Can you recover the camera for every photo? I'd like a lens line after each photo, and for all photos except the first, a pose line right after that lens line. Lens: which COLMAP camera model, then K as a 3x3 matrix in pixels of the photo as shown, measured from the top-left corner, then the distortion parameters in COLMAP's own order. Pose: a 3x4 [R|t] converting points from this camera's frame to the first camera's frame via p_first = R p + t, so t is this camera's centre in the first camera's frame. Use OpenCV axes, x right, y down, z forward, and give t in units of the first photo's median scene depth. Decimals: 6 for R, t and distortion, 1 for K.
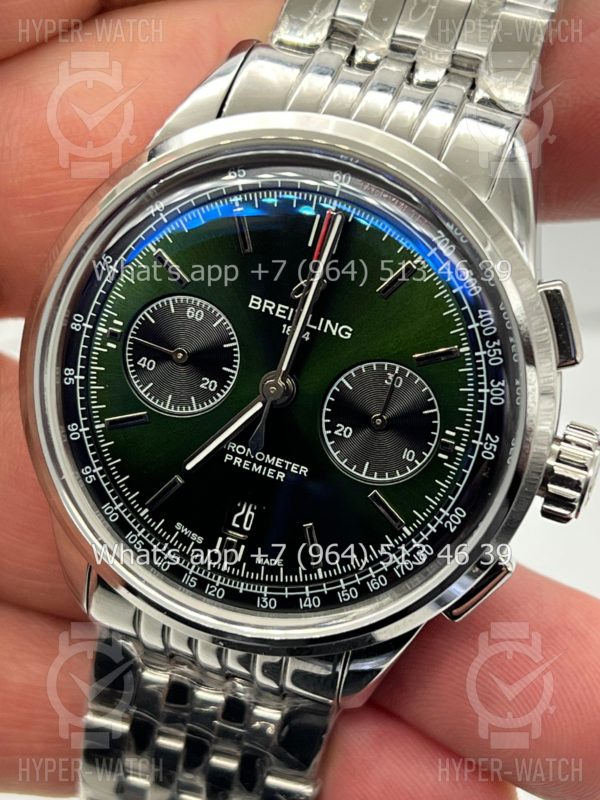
lens RADIAL K [[1848.1, 0, 293.7], [0, 1848.1, 390.7], [0, 0, 1]] dist [0.265897, -0.417137]
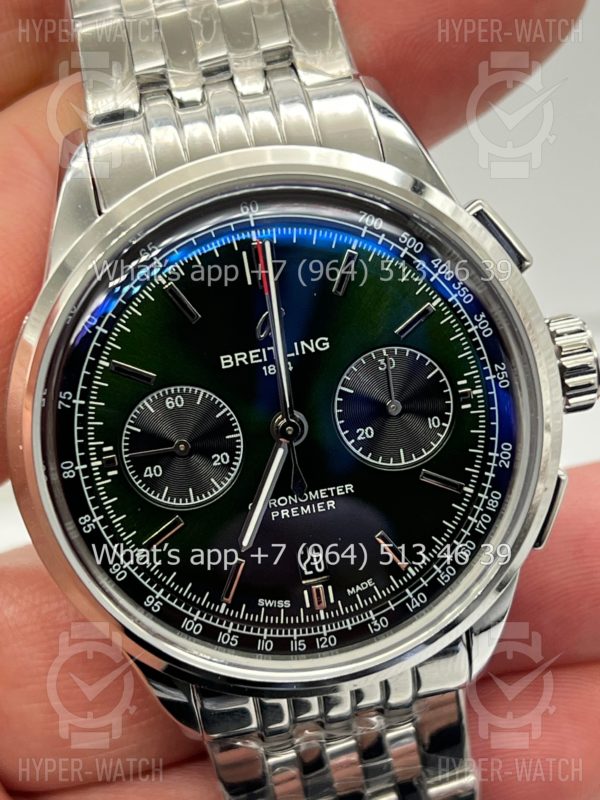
lens RADIAL K [[1848.1, 0, 293.7], [0, 1848.1, 390.7], [0, 0, 1]] dist [0.265897, -0.417137]
pose [[0.852462, -0.476421, 0.215247, -0.206661], [0.479576, 0.876550, 0.040821, -0.056596], [-0.208123, 0.068429, 0.975706, 0.039096]]
